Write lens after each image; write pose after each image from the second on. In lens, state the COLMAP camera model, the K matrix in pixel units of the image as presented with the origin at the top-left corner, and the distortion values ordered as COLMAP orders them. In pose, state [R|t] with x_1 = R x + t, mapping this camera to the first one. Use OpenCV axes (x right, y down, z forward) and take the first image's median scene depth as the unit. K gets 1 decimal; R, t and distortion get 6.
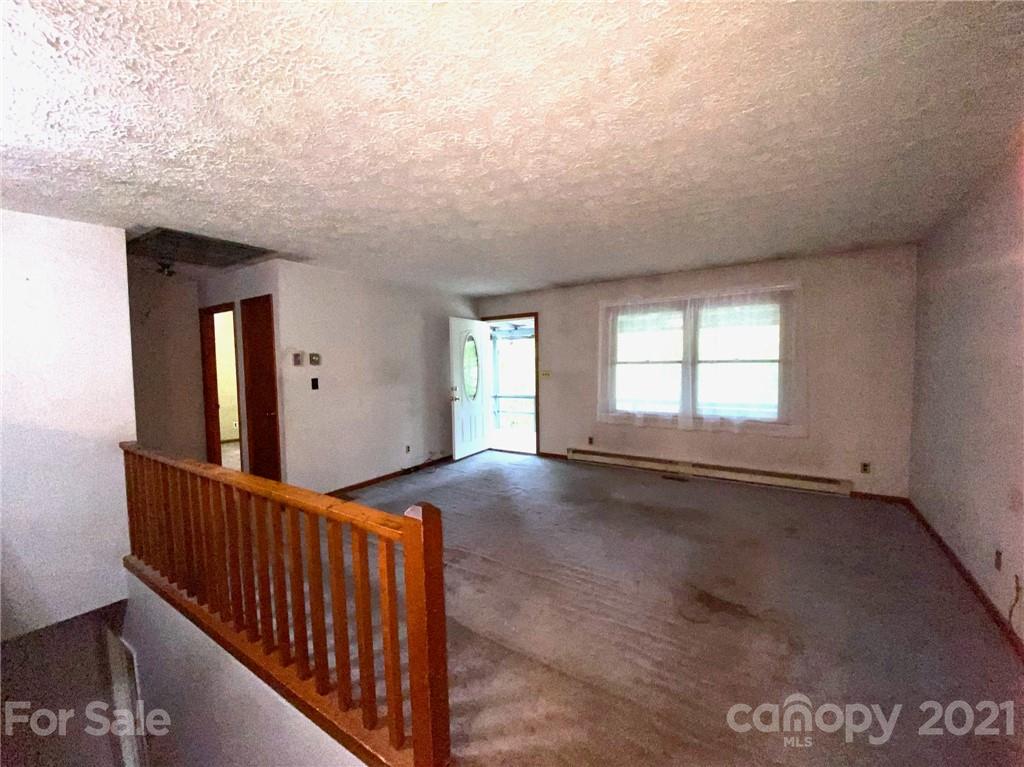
lens RADIAL K [[406.6, 0, 514.6], [0, 406.6, 386.8], [0, 0, 1]] dist [-0.020588, -0.007834]
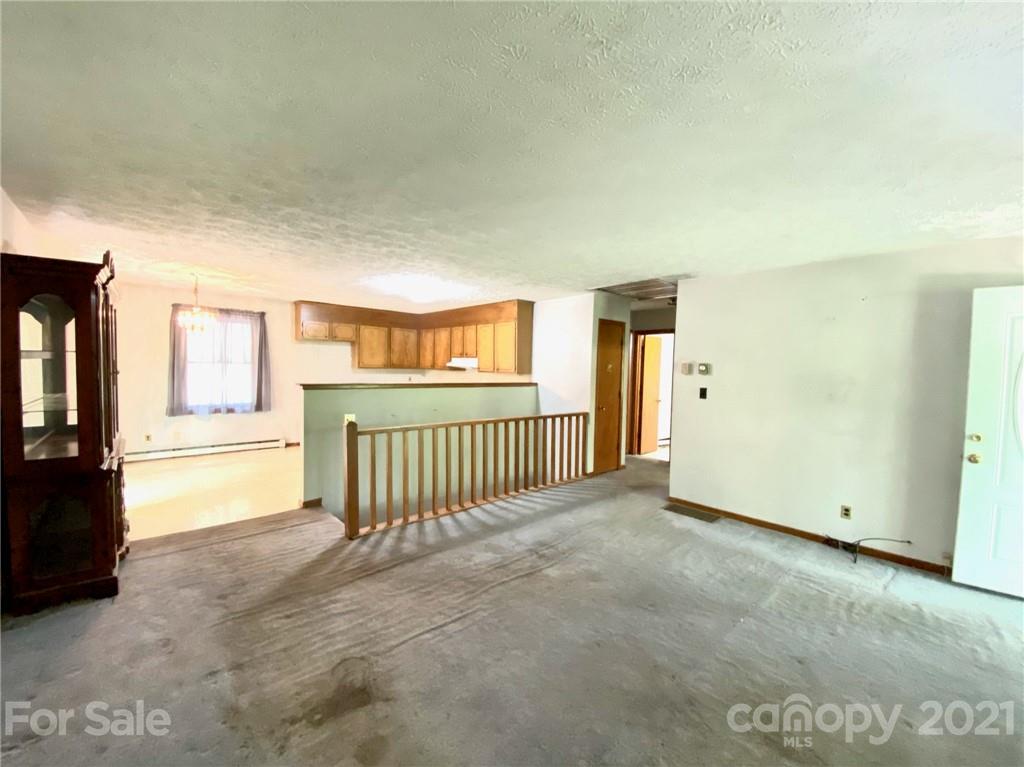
lens RADIAL K [[406.6, 0, 496.0], [0, 406.6, 382.0], [0, 0, 1]] dist [-0.020588, -0.007834]
pose [[-0.280611, 0.038152, -0.959063, 0.542858], [-0.083788, 0.994421, 0.064074, -0.050080], [0.956157, 0.098338, -0.275849, 0.694793]]
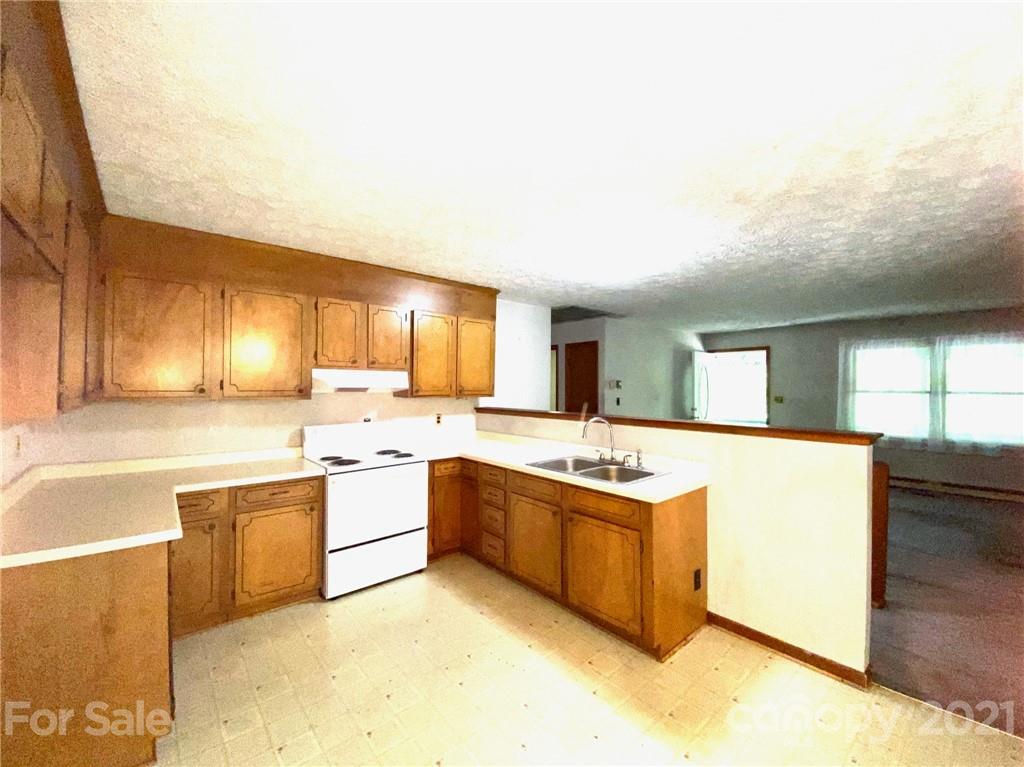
lens RADIAL K [[406.6, 0, 508.5], [0, 406.6, 382.1], [0, 0, 1]] dist [-0.020588, -0.007834]
pose [[0.951785, 0.015704, -0.306363, -0.377314], [-0.036214, 0.997458, -0.061376, 0.021877], [0.304621, 0.069511, 0.949934, -0.407981]]
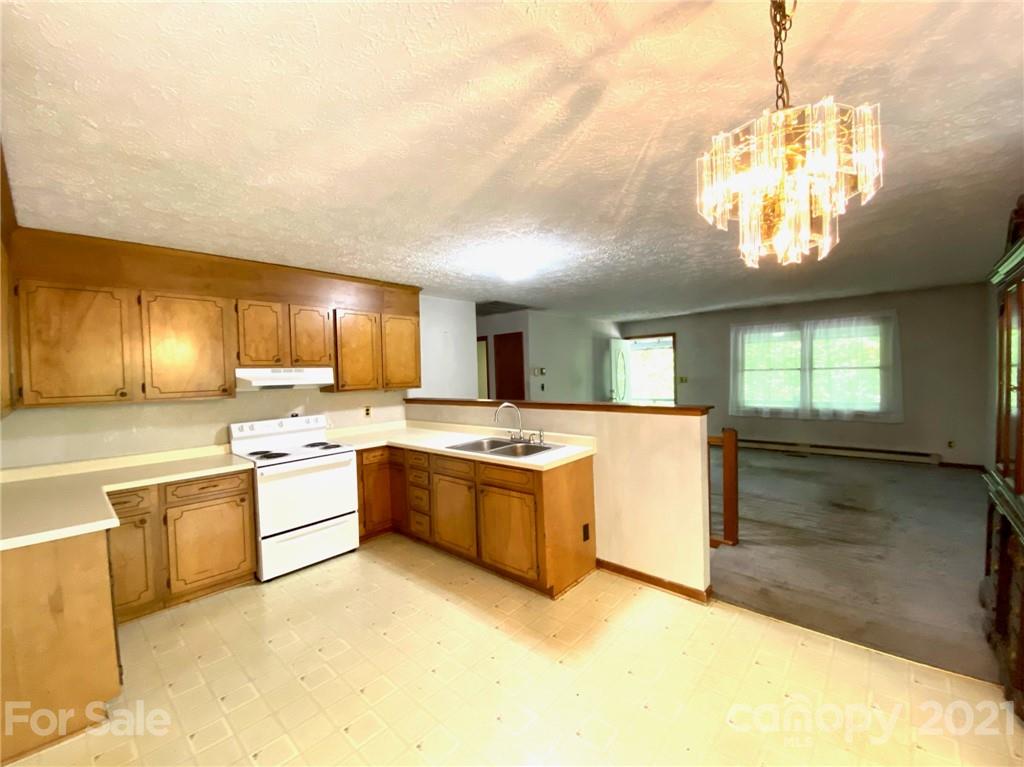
lens RADIAL K [[406.6, 0, 512.4], [0, 406.6, 382.7], [0, 0, 1]] dist [-0.020588, -0.007834]
pose [[0.985653, -0.012123, -0.168350, -0.307131], [0.006808, 0.999461, -0.032108, 0.020461], [0.168649, 0.030501, 0.985204, -0.472981]]
